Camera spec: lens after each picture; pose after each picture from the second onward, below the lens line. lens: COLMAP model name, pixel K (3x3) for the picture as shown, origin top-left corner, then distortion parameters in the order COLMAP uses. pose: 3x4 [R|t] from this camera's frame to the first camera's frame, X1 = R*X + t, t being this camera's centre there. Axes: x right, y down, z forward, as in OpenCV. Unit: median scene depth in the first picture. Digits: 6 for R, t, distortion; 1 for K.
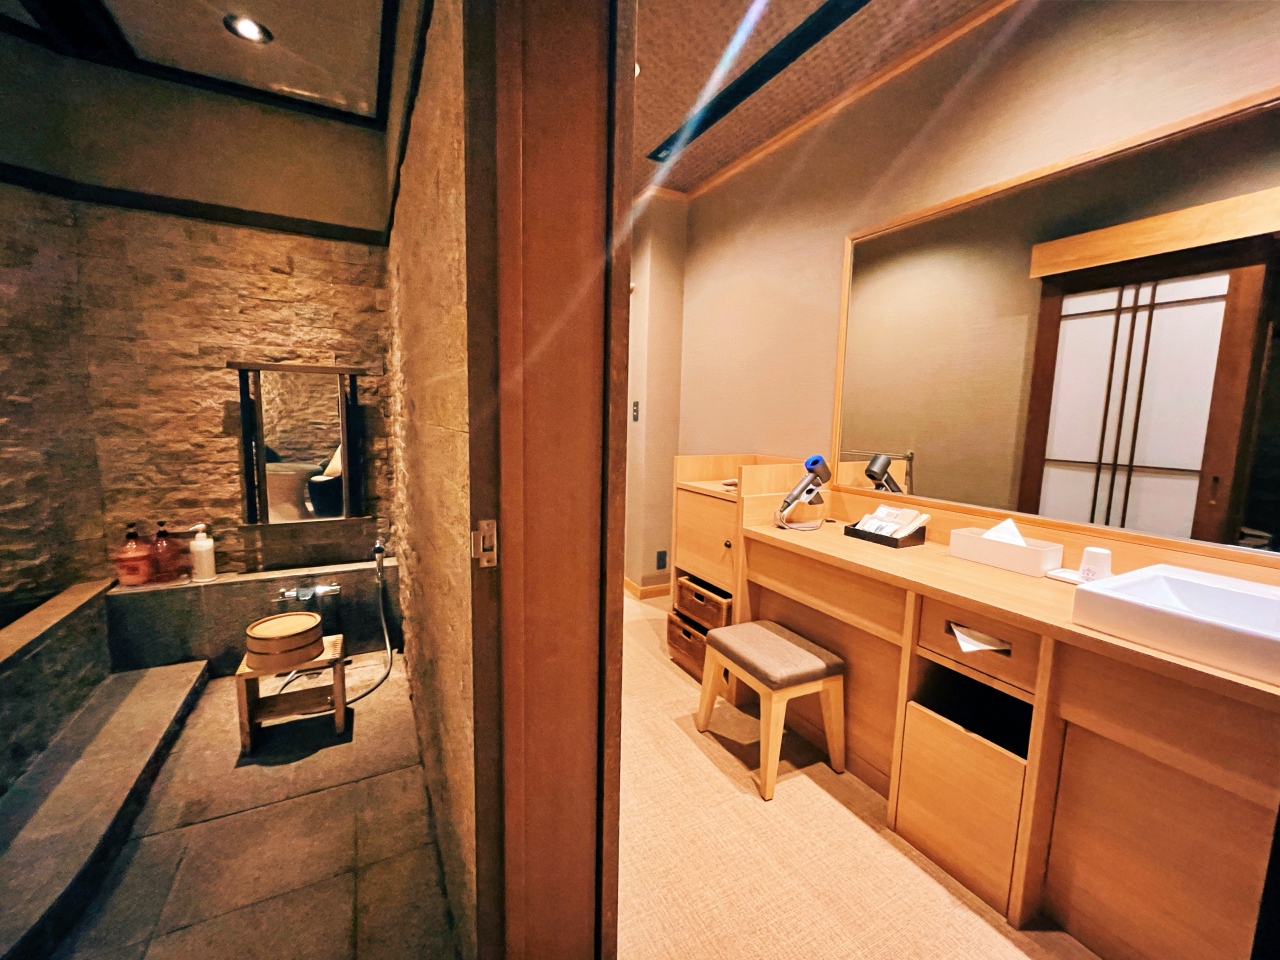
lens RADIAL K [[525.1, 0, 650.4], [0, 525.1, 475.2], [0, 0, 1]] dist [0.000890, 0.000351]
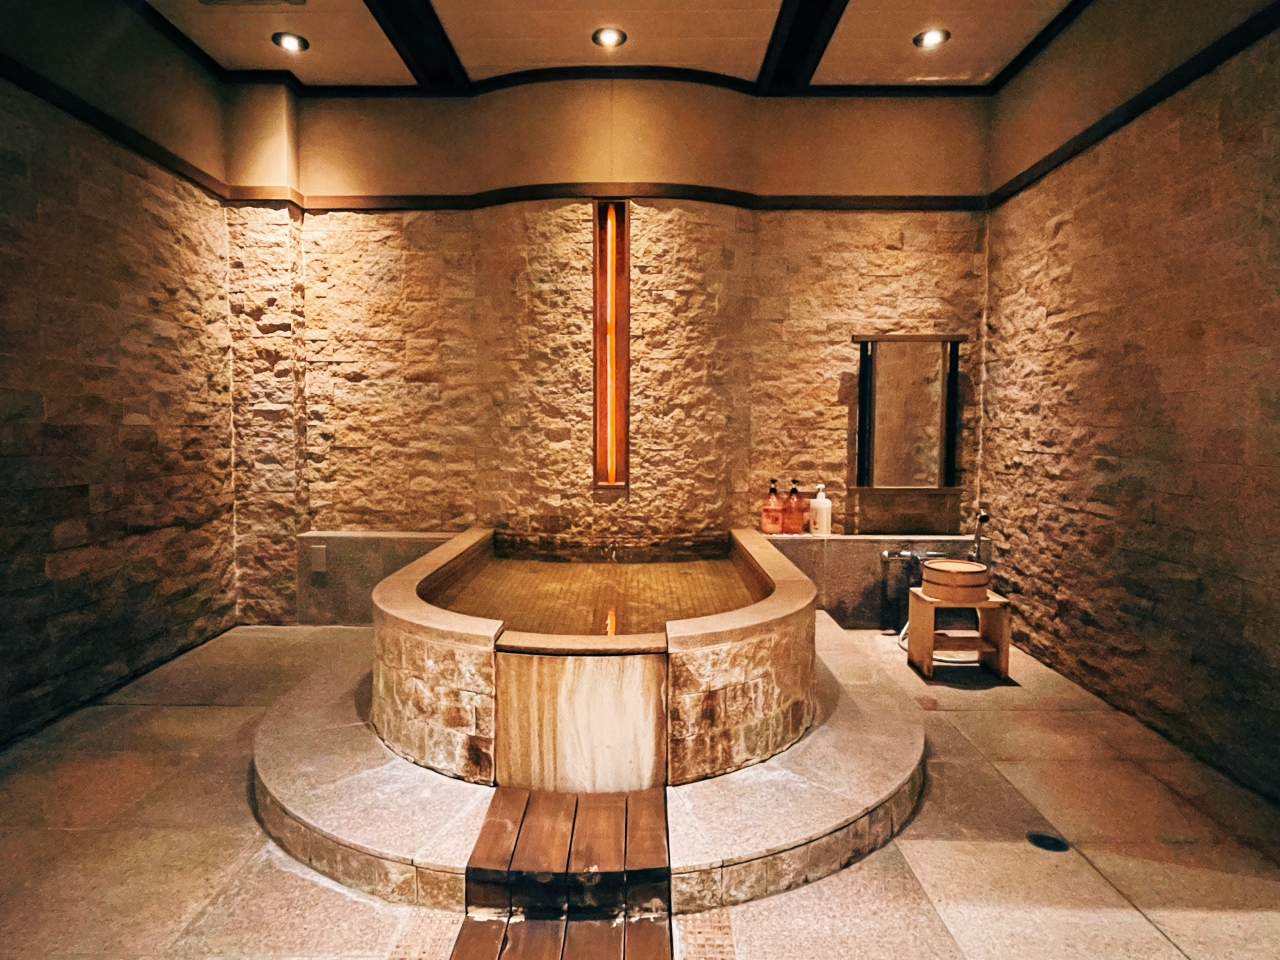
lens RADIAL K [[738.0, 0, 640.1], [0, 738.0, 477.7], [0, 0, 1]] dist [-0.004941, -0.001344]
pose [[0.875039, 0.010151, -0.483946, -0.438256], [-0.041334, 0.997695, -0.053810, 0.175294], [0.482285, 0.067089, 0.873442, -0.513554]]
